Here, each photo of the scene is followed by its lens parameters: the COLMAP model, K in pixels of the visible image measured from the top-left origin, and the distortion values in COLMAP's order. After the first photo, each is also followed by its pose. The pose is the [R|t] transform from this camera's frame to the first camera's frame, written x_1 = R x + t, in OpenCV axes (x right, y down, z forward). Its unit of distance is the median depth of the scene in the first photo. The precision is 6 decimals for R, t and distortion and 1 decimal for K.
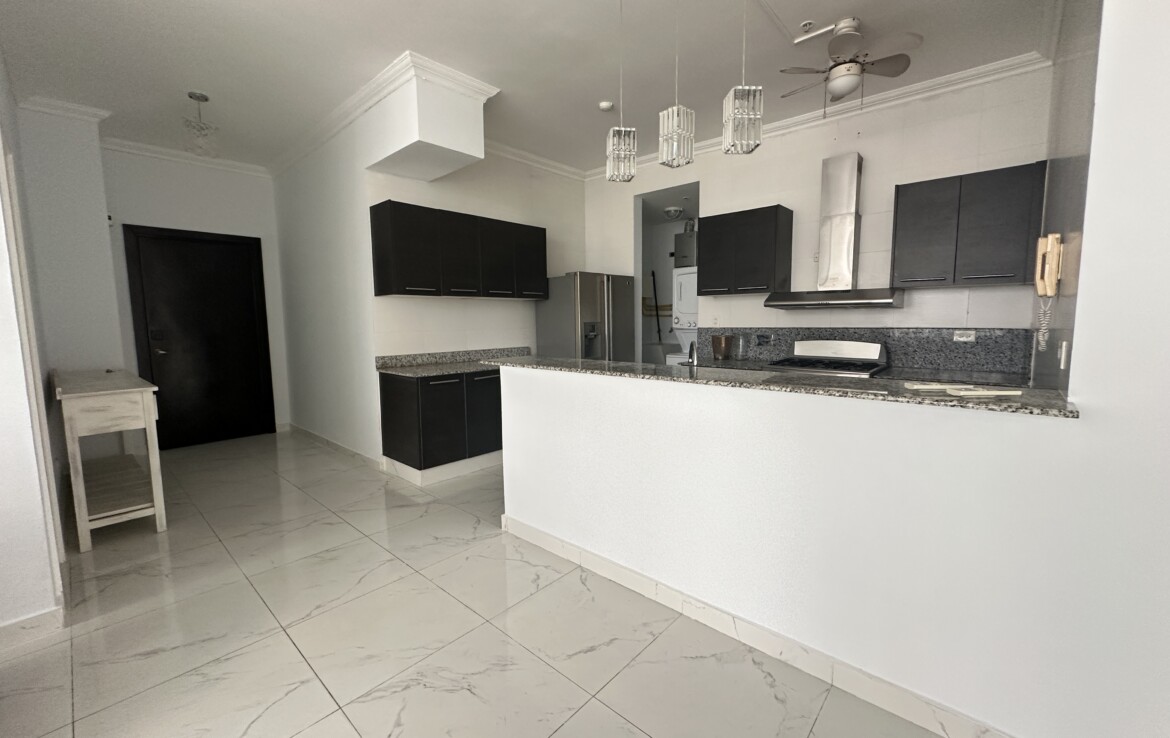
lens RADIAL K [[468.8, 0, 583.1], [0, 468.8, 365.8], [0, 0, 1]] dist [0.000595, 0.000021]
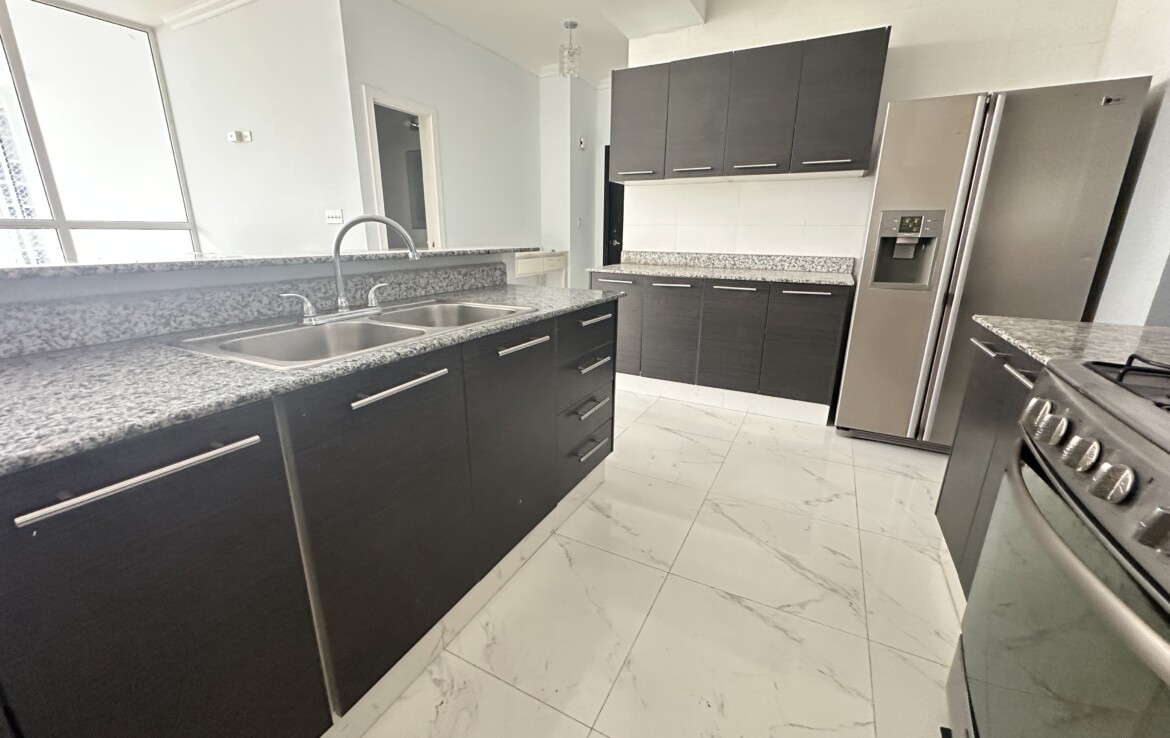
lens RADIAL K [[468.8, 0, 578.5], [0, 468.8, 367.3], [0, 0, 1]] dist [0.000595, 0.000021]
pose [[0.254341, 0.283843, -0.924524, 0.576408], [-0.105863, 0.958387, 0.265116, -0.039630], [0.961303, 0.030443, 0.273805, 0.713932]]
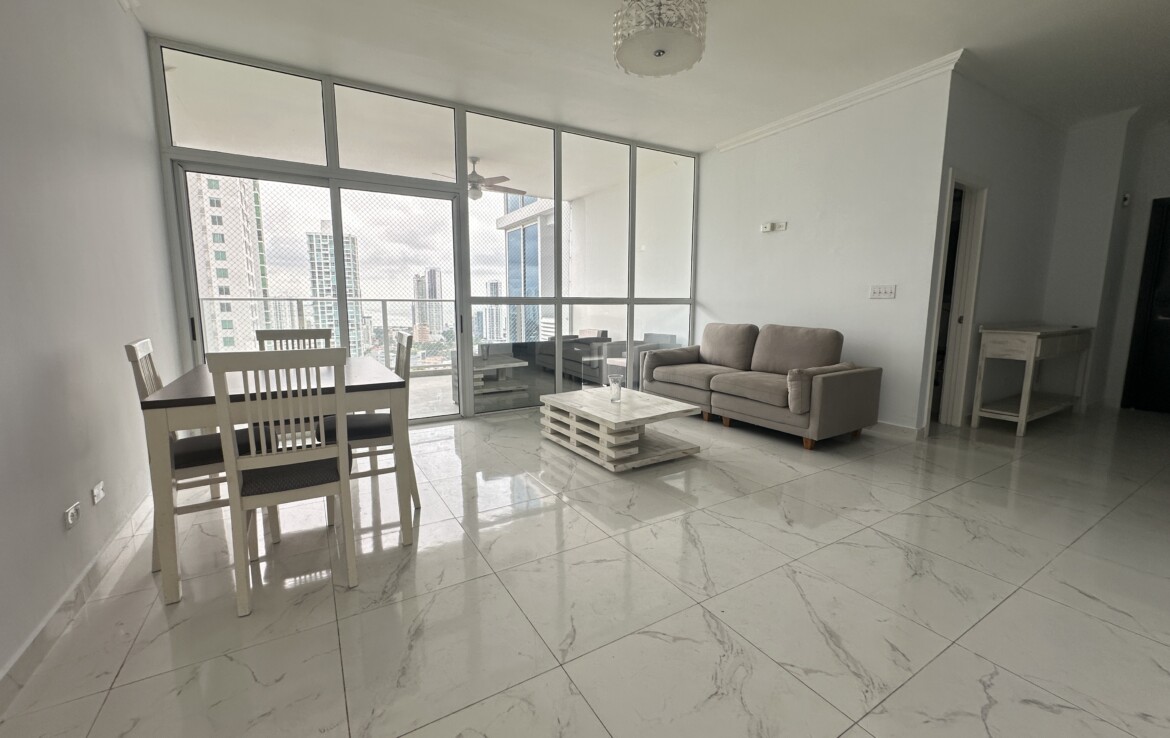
lens RADIAL K [[468.8, 0, 581.7], [0, 468.8, 363.9], [0, 0, 1]] dist [0.000595, 0.000021]
pose [[-0.288048, 0.135317, -0.948007, 0.626906], [-0.093450, 0.981269, 0.168459, 0.023081], [0.953045, 0.137116, -0.270007, 0.082241]]
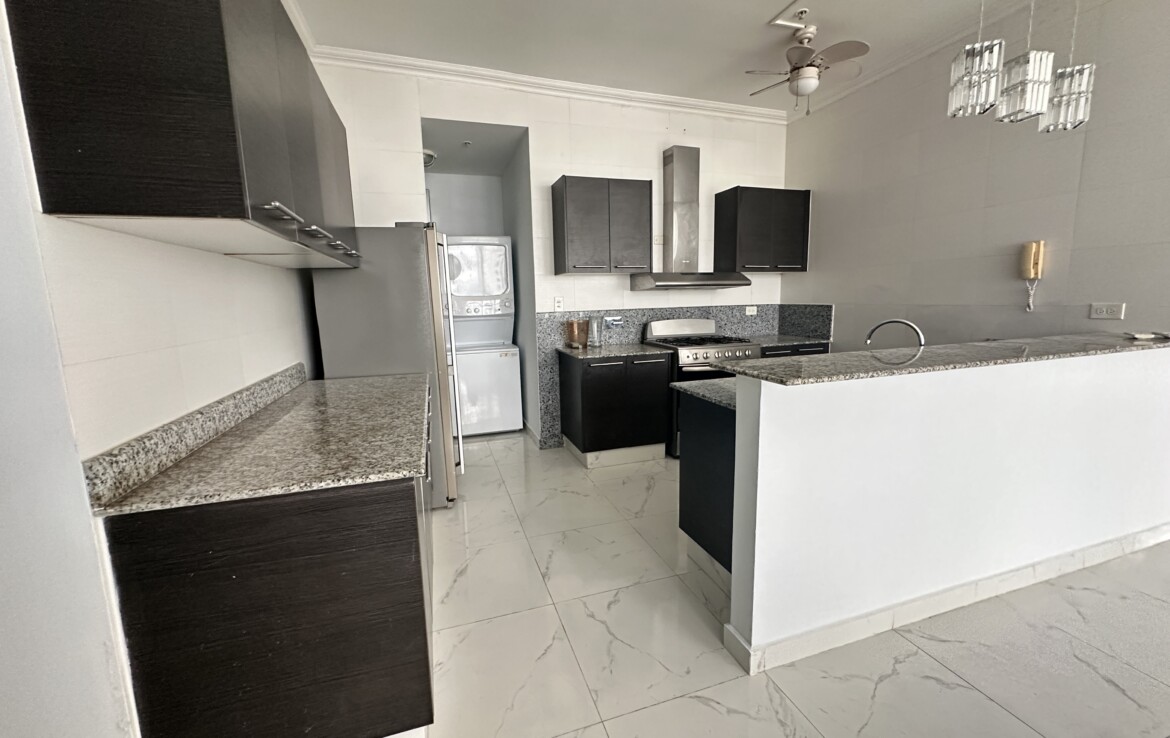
lens RADIAL K [[468.8, 0, 586.6], [0, 468.8, 365.3], [0, 0, 1]] dist [0.000595, 0.000021]
pose [[0.494312, -0.126552, 0.860023, -0.565778], [0.105646, 0.990758, 0.085068, -0.068682], [-0.862841, 0.048808, 0.503114, 0.698667]]
